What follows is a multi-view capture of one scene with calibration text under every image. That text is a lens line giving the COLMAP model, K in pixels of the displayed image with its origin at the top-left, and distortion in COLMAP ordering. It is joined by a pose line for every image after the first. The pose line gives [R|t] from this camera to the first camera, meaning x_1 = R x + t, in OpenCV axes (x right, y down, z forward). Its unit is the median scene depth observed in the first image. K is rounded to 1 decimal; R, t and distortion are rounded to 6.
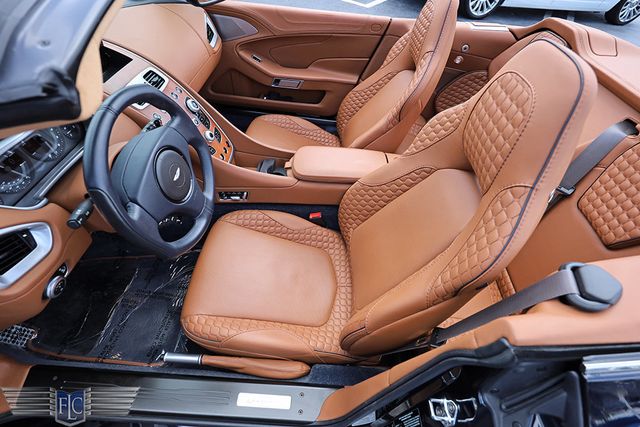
lens RADIAL K [[299.0, 0, 319.4], [0, 299.0, 214.9], [0, 0, 1]] dist [-0.001742, -0.000105]
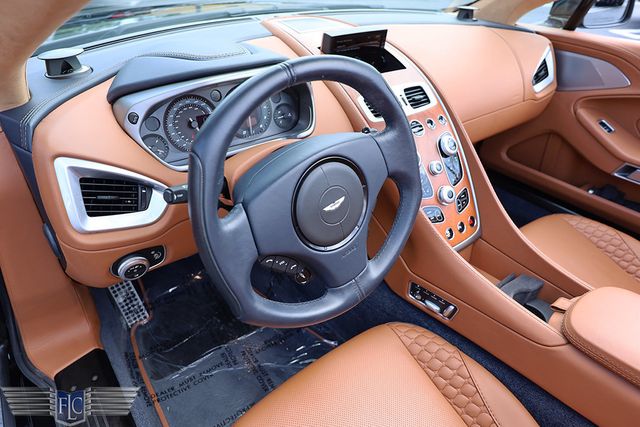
lens RADIAL K [[411.9, 0, 321.7], [0, 411.9, 209.2], [0, 0, 1]] dist [0.004292, 0.000554]
pose [[0.648513, 0.352278, -0.674783, 0.036979], [-0.544408, 0.834223, -0.087698, -0.027584], [0.532025, 0.424231, 0.732787, 0.255628]]
